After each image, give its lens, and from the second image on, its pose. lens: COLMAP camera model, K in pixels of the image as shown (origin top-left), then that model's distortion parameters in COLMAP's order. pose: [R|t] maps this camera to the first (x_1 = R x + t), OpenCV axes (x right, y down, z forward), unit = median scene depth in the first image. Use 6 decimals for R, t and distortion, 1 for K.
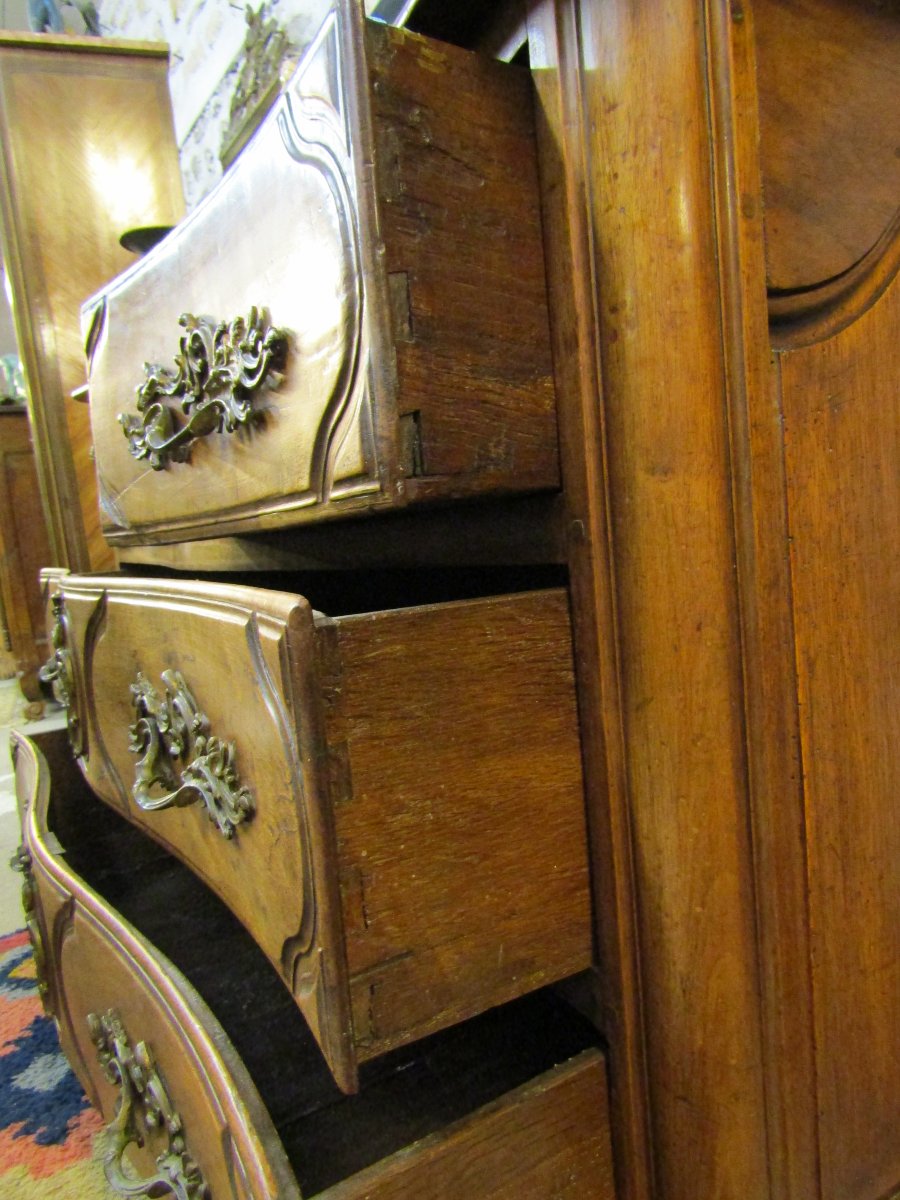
lens RADIAL K [[846.6, 0, 450.0], [0, 846.6, 600.0], [0, 0, 1]] dist [-0.011871, 0.002279]
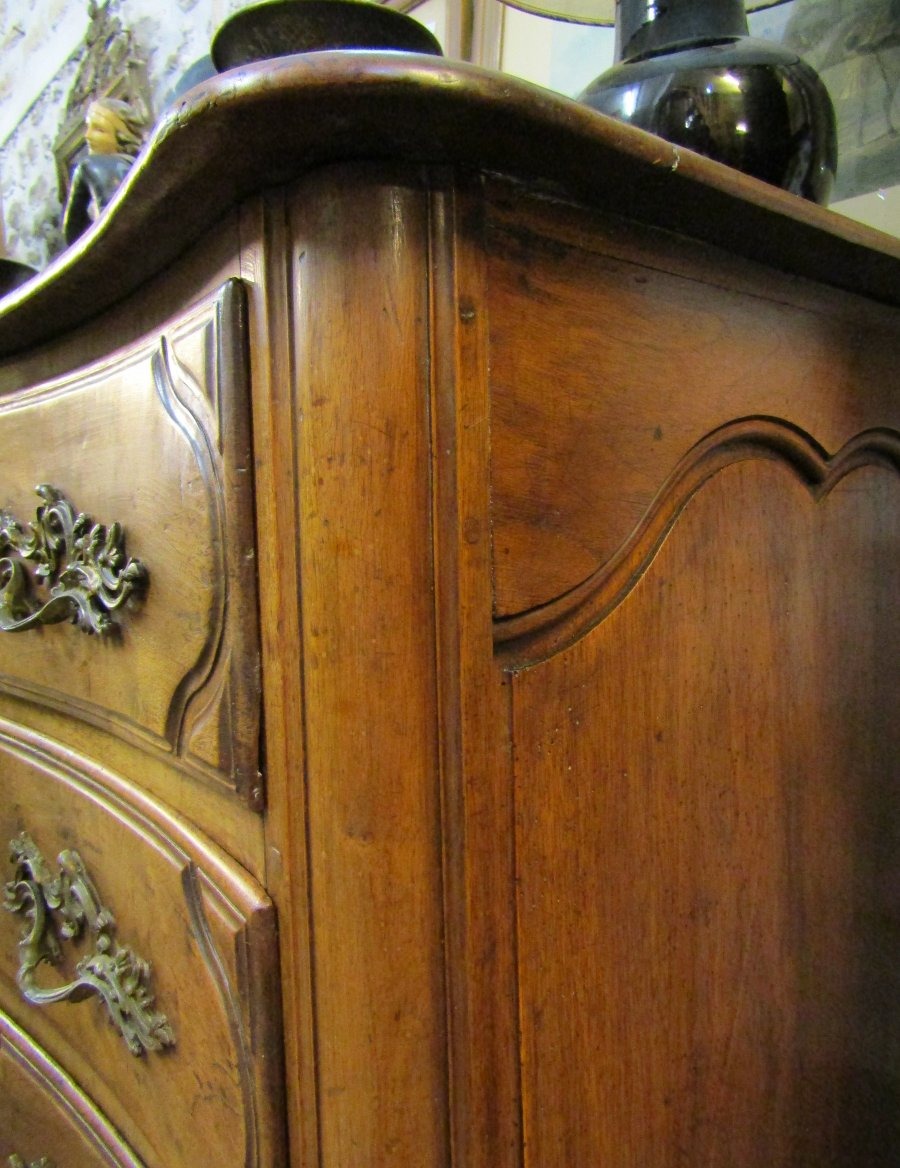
lens RADIAL K [[852.9, 0, 450.0], [0, 852.9, 584.0], [0, 0, 1]] dist [-0.011464, 0.001075]
pose [[0.983716, 0.047676, 0.173294, 0.175486], [-0.042897, 0.998592, -0.031218, -0.368525], [-0.174538, 0.023276, 0.984375, 0.142292]]
